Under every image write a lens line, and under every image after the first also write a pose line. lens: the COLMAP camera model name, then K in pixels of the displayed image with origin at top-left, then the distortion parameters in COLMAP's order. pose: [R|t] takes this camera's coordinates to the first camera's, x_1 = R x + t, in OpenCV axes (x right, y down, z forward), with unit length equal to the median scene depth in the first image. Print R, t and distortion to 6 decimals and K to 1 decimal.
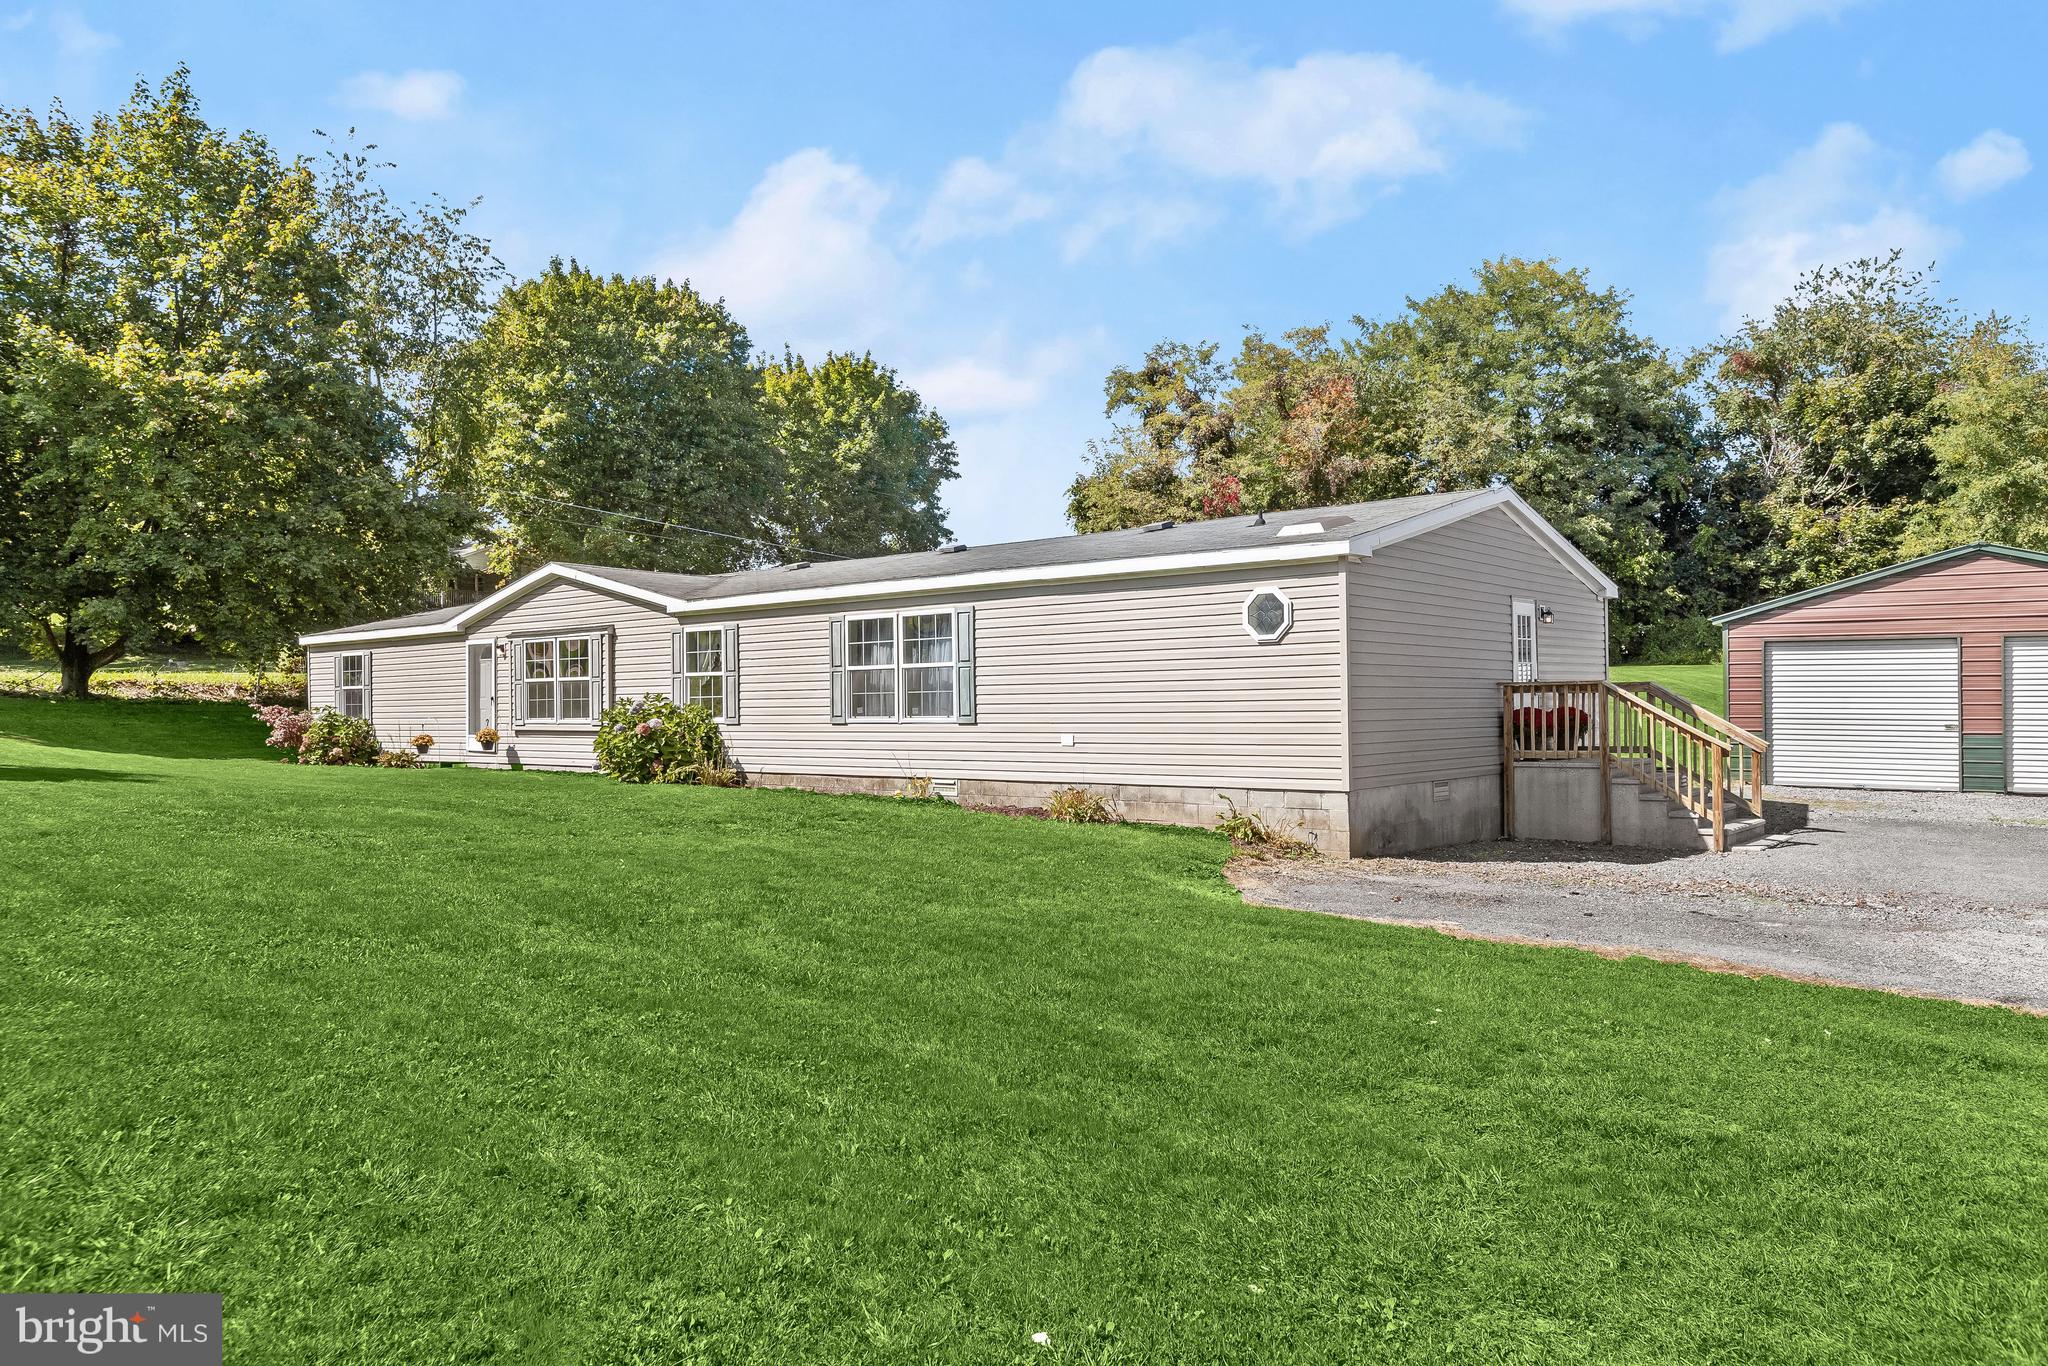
lens RADIAL K [[1460.7, 0, 1017.2], [0, 1460.7, 712.2], [0, 0, 1]] dist [0.007497, 0.000793]
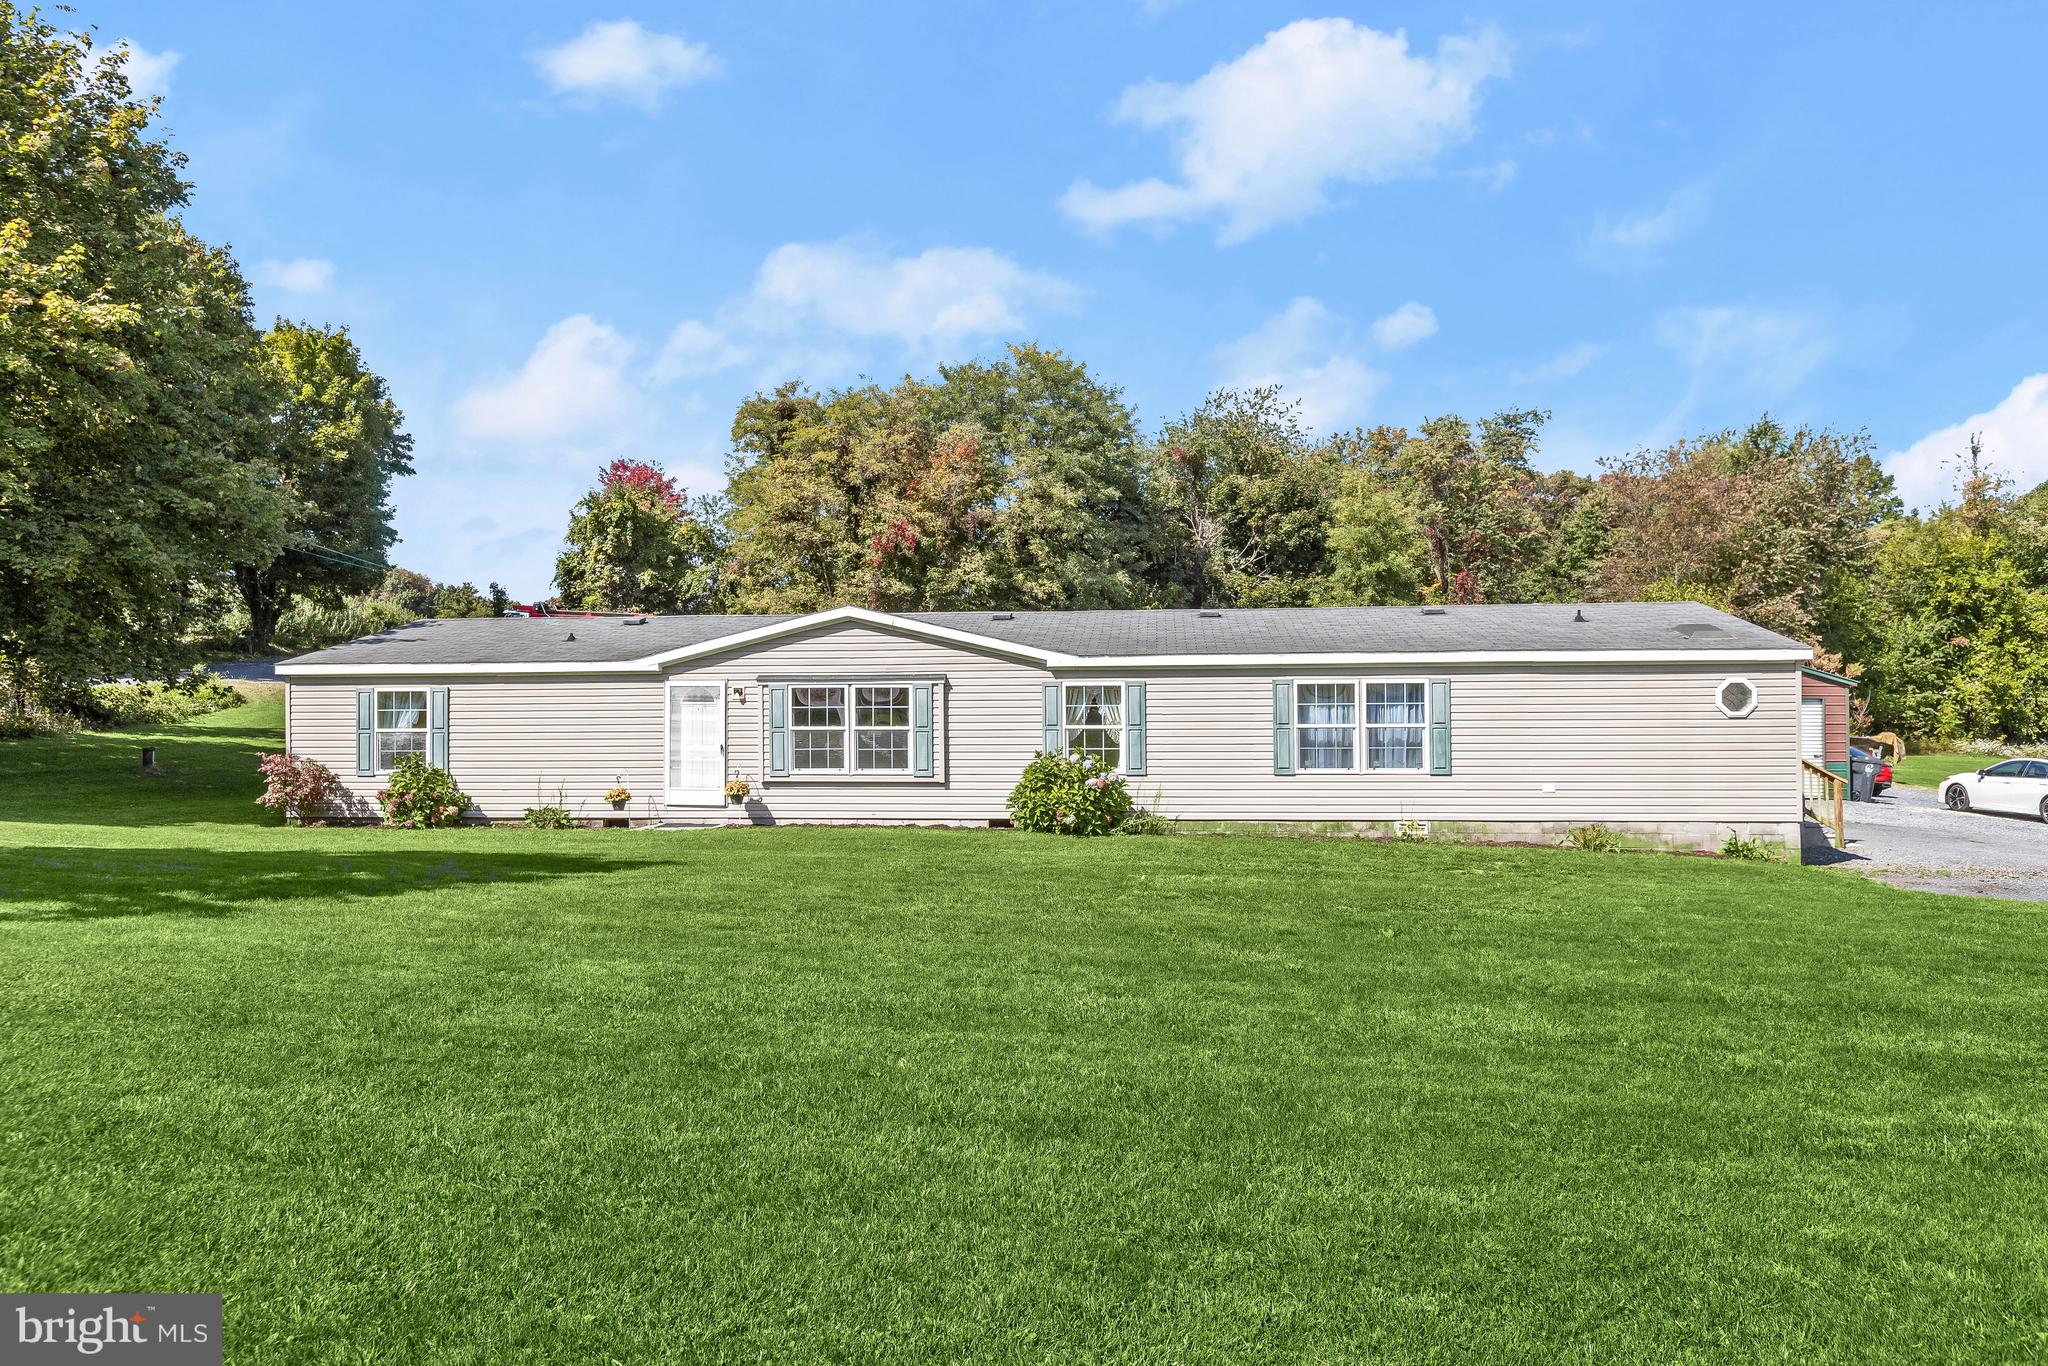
lens RADIAL K [[1431.0, 0, 1017.8], [0, 1431.0, 688.2], [0, 0, 1]] dist [0.001059, 0.000690]
pose [[0.816802, 0.012969, 0.576772, -0.363826], [-0.001639, 0.999795, -0.020158, -0.014201], [-0.576916, 0.015520, 0.816656, 0.083609]]
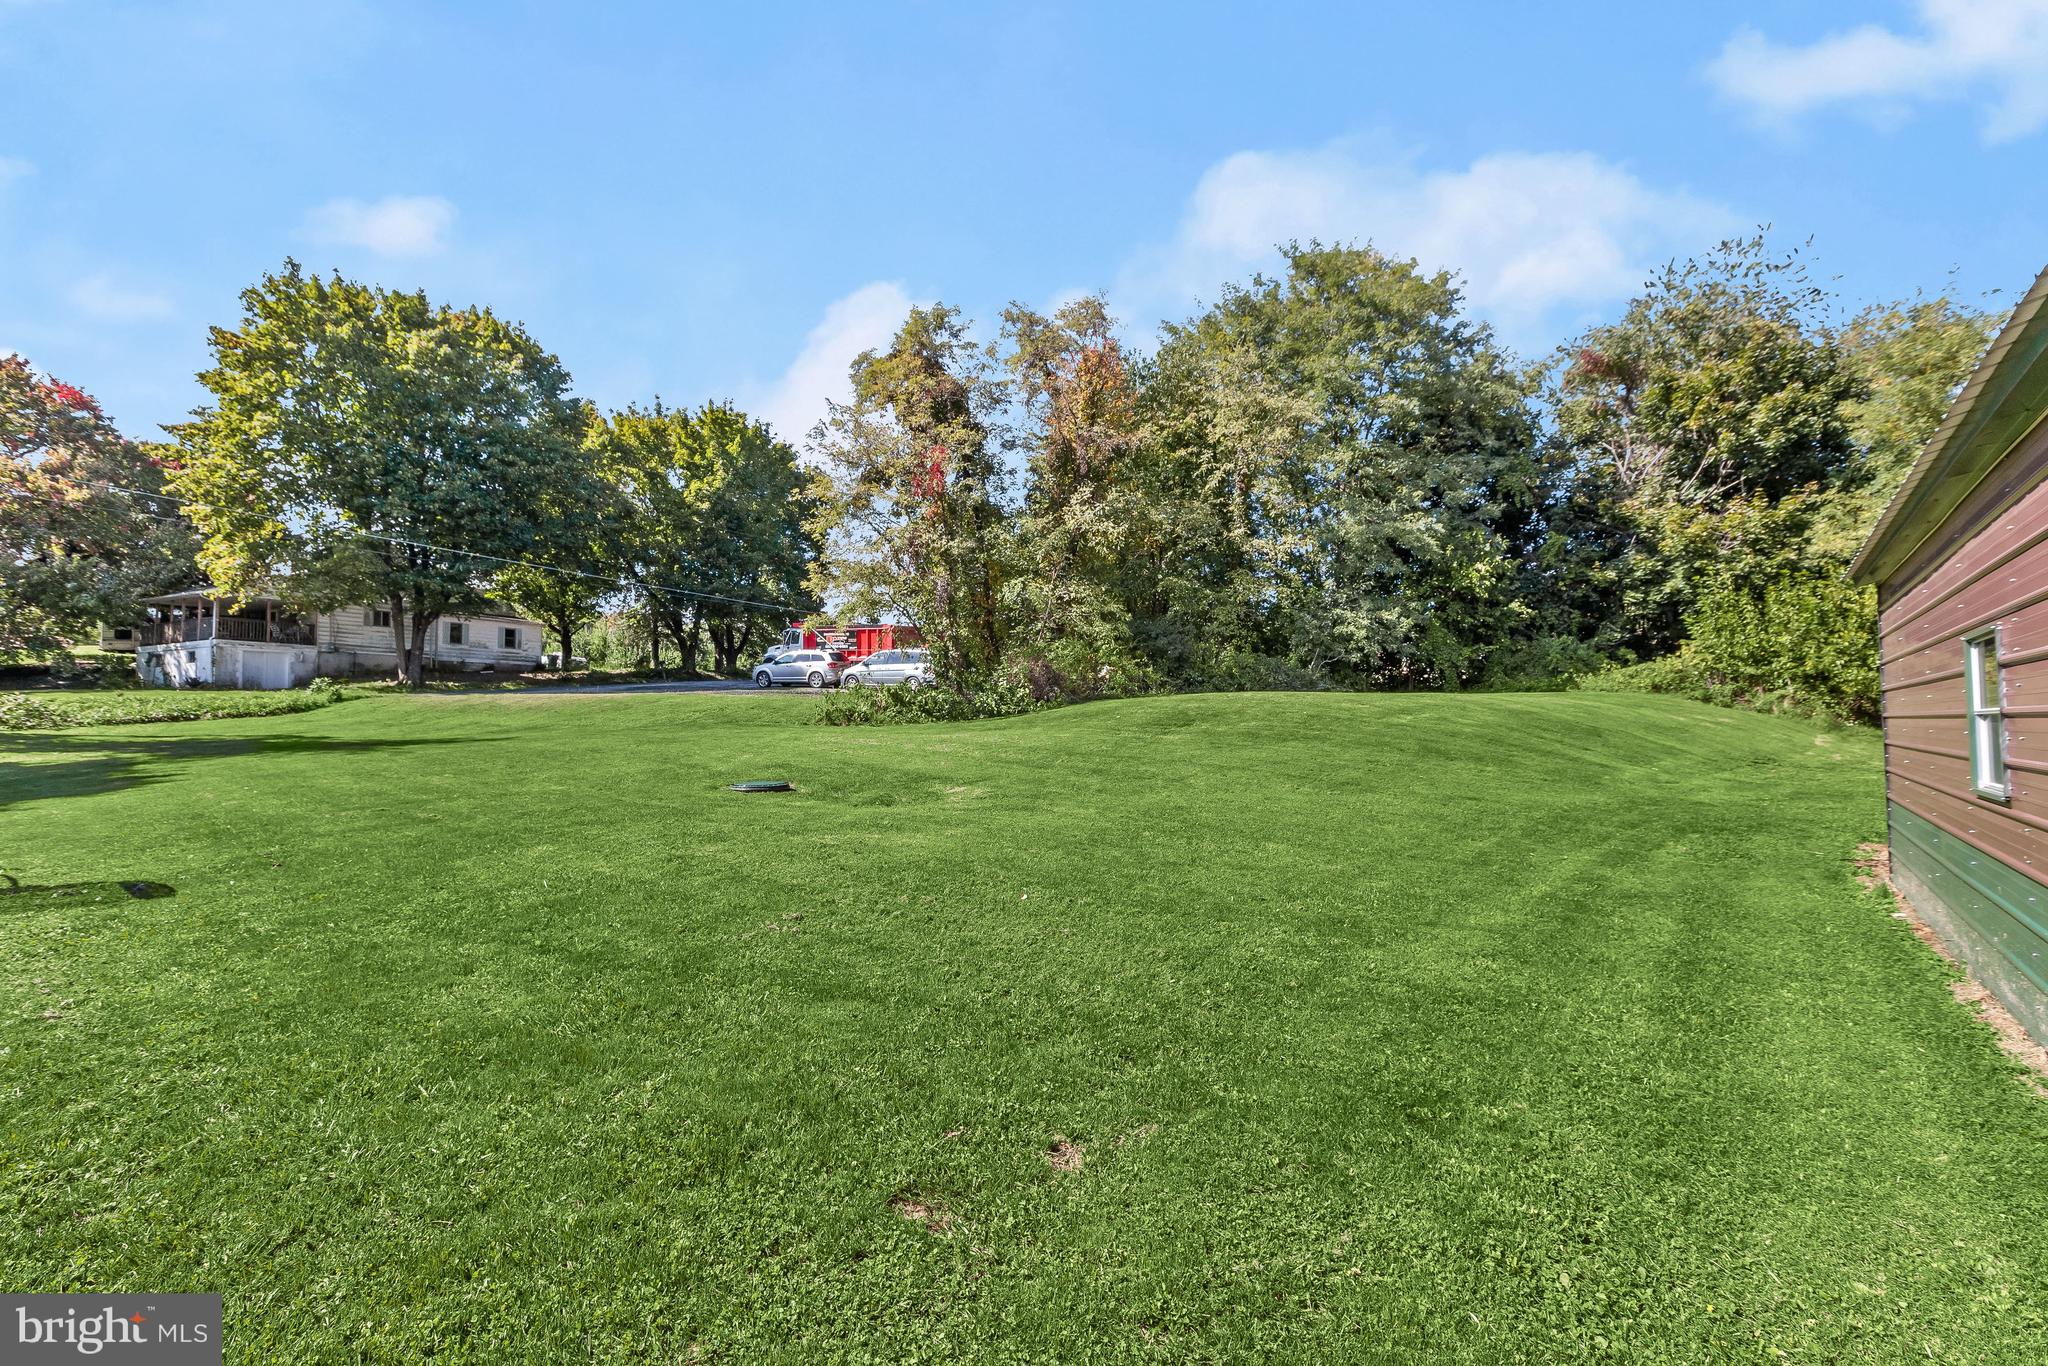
lens RADIAL K [[962.0, 0, 1023.0], [0, 962.0, 694.5], [0, 0, 1]] dist [0.008226, 0.000166]
pose [[0.999160, 0.001321, -0.040951, 0.189258], [-0.003160, 0.998987, -0.044891, -0.005650], [0.040850, 0.044983, 0.998152, 0.445752]]
